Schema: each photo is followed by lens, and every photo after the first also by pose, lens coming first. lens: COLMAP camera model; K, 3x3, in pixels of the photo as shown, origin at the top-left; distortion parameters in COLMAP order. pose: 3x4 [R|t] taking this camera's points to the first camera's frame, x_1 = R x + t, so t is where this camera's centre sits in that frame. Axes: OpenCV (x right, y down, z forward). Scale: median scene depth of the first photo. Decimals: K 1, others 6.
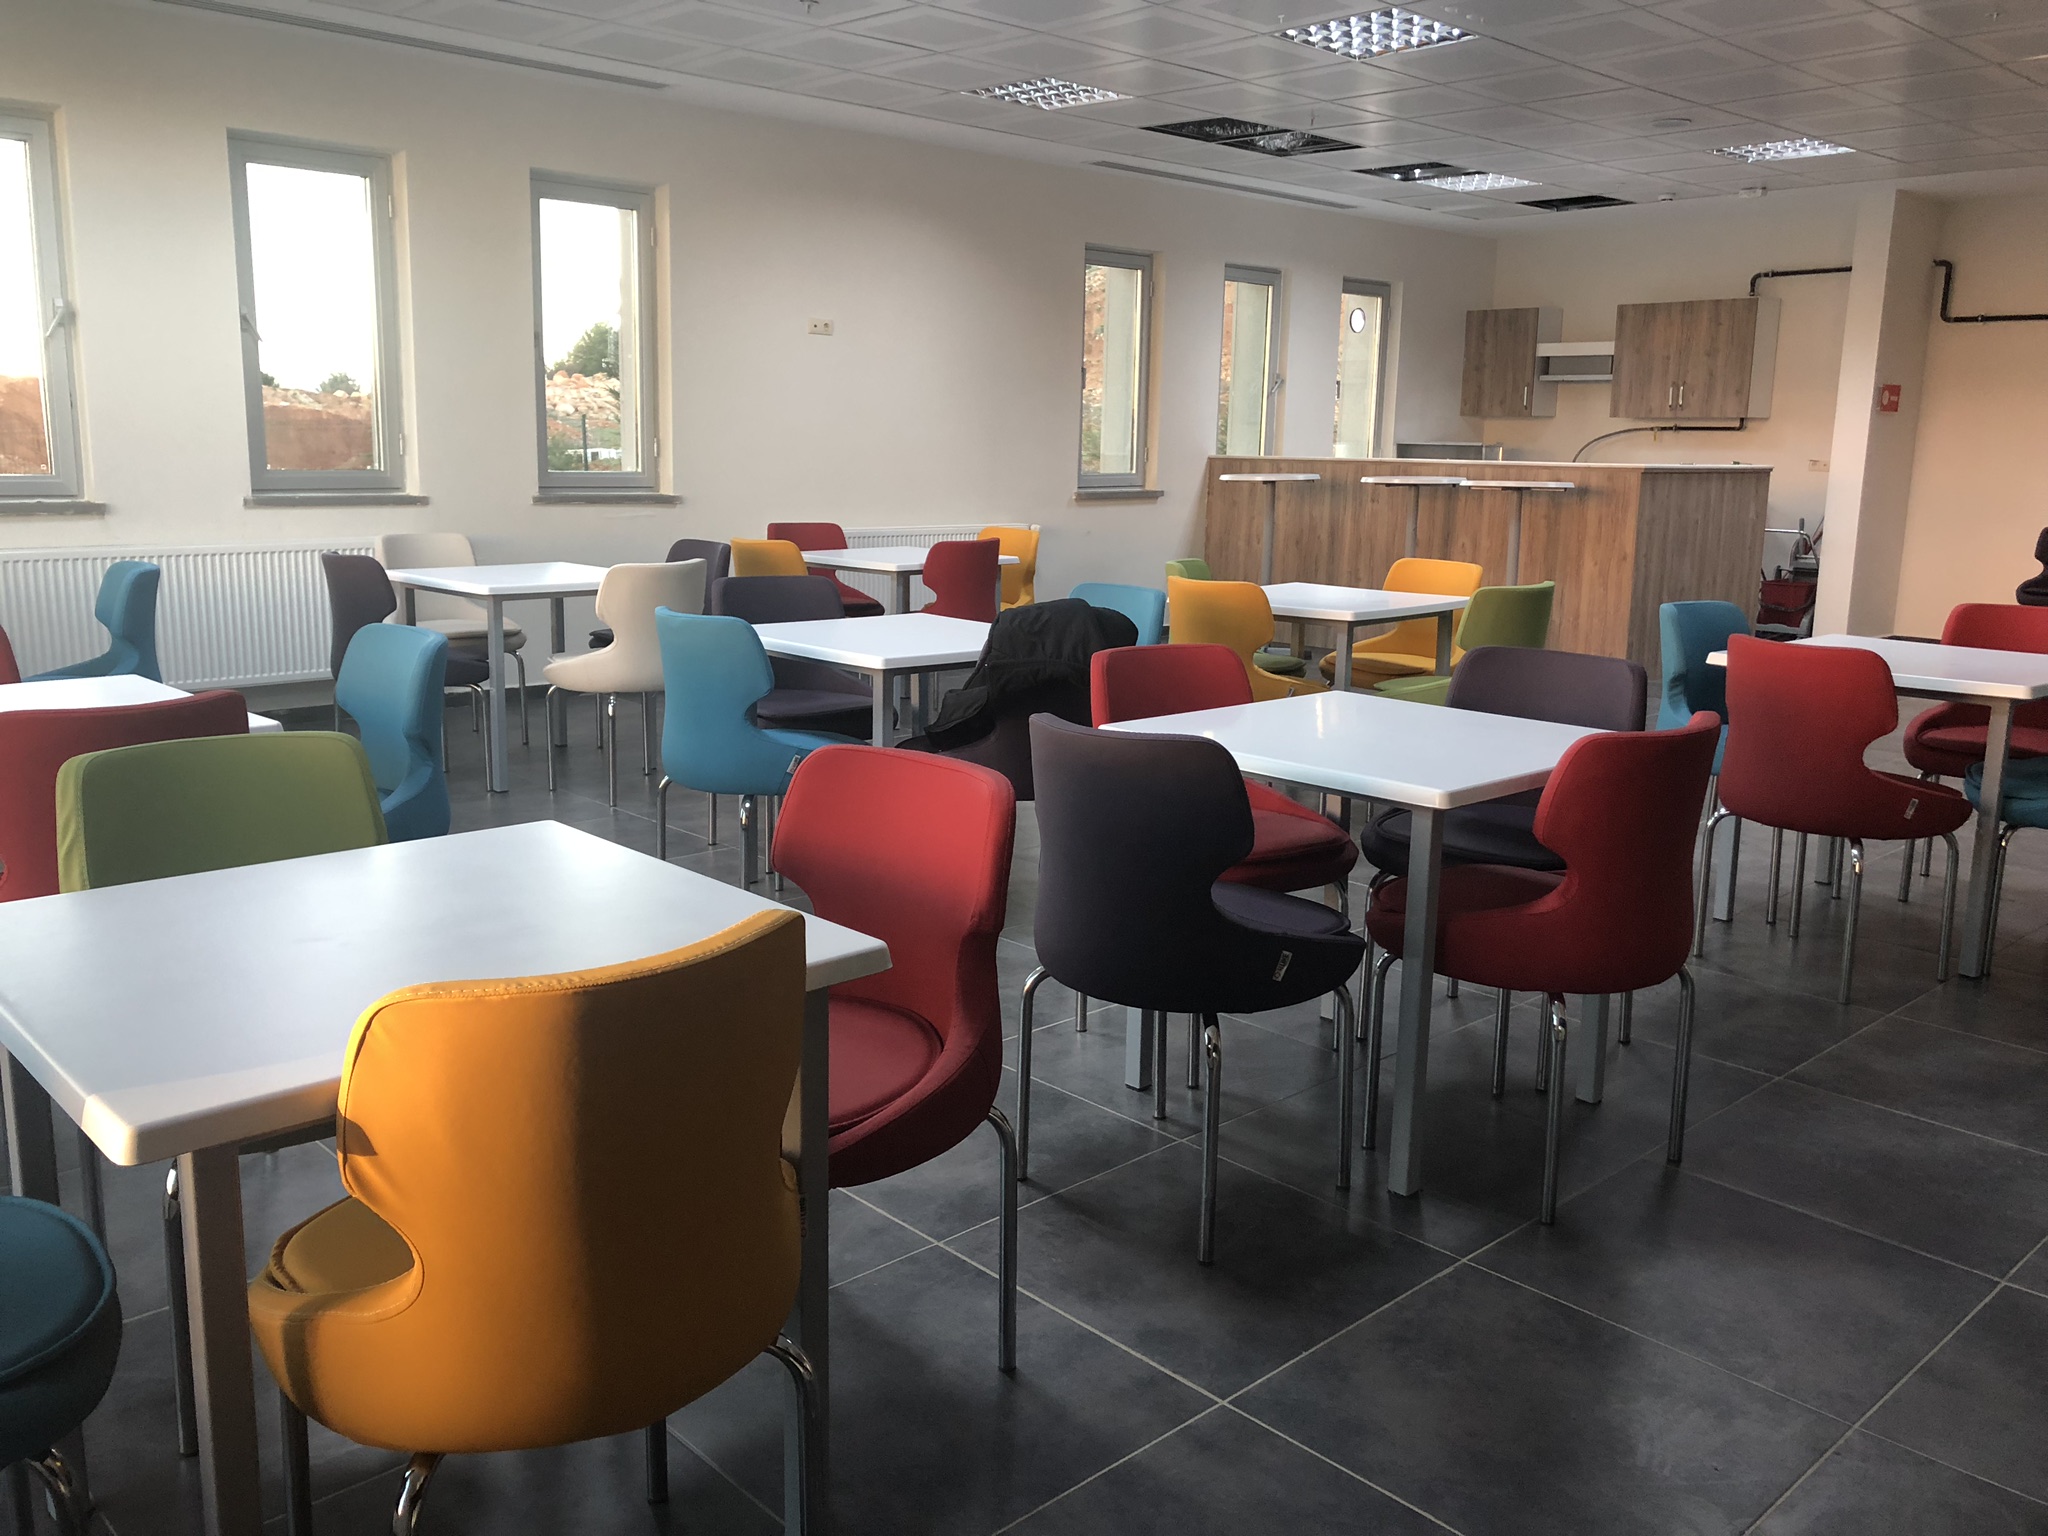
lens RADIAL K [[1668.3, 0, 1018.3], [0, 1668.3, 762.3], [0, 0, 1]] dist [0.113719, -0.107763]
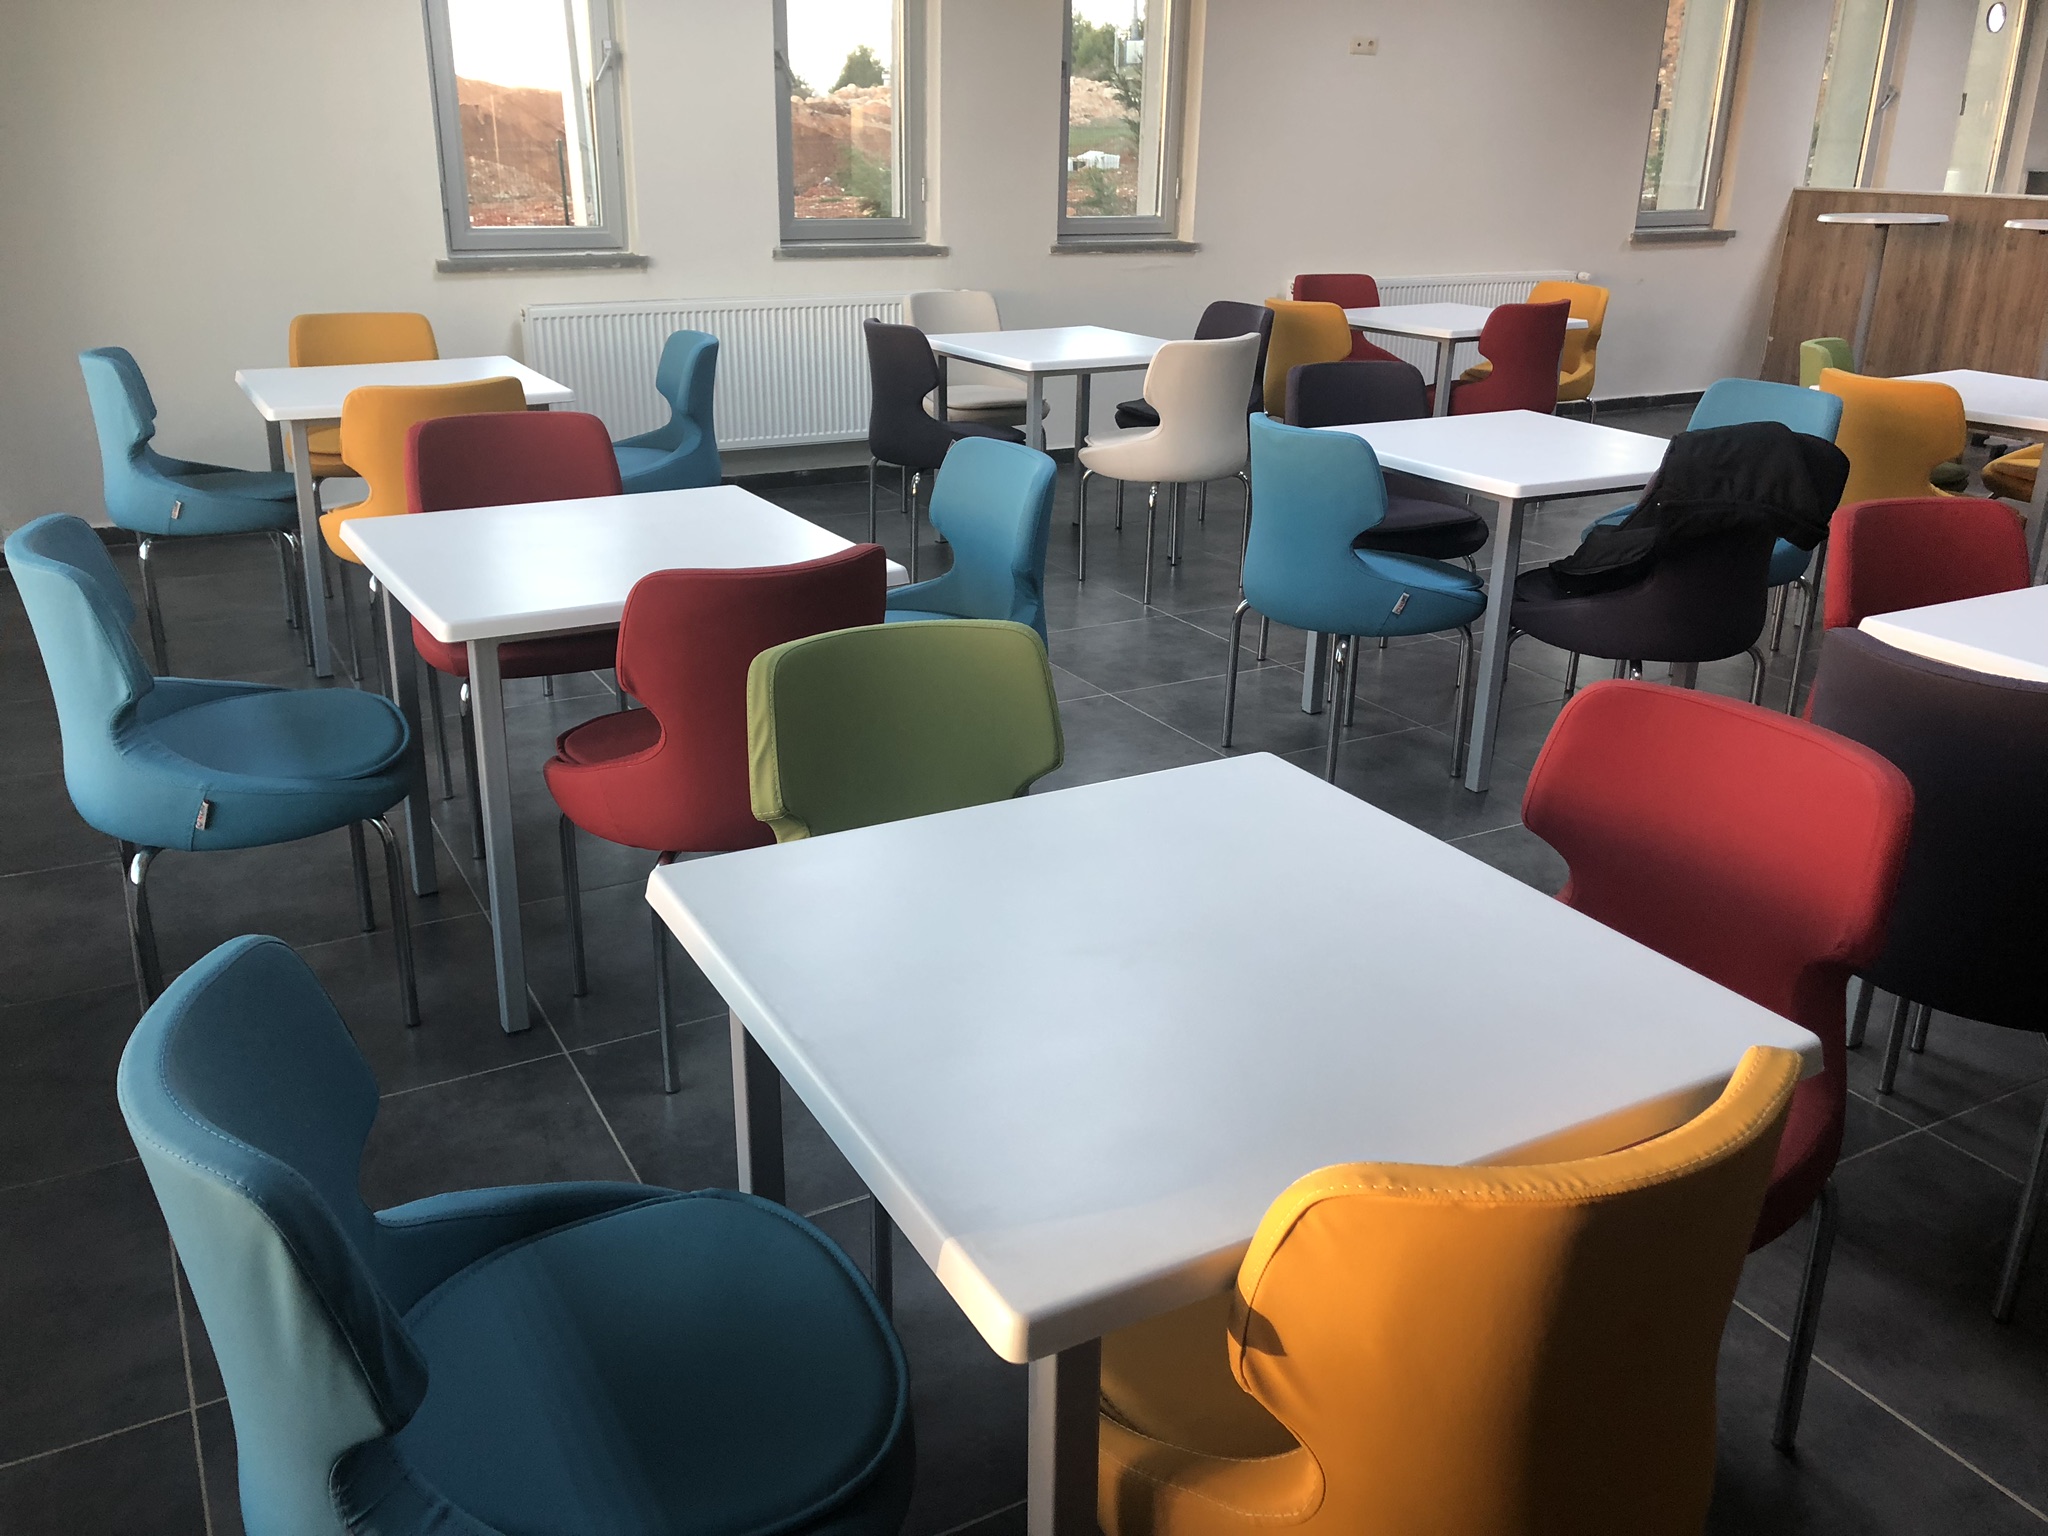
lens RADIAL K [[1680.7, 0, 1028.8], [0, 1680.7, 710.3], [0, 0, 1]] dist [0.029546, -0.012621]
pose [[0.973888, 0.073857, -0.214679, -0.085718], [-0.042925, 0.988451, 0.145334, -0.040863], [0.222934, -0.132324, 0.965811, 0.066499]]
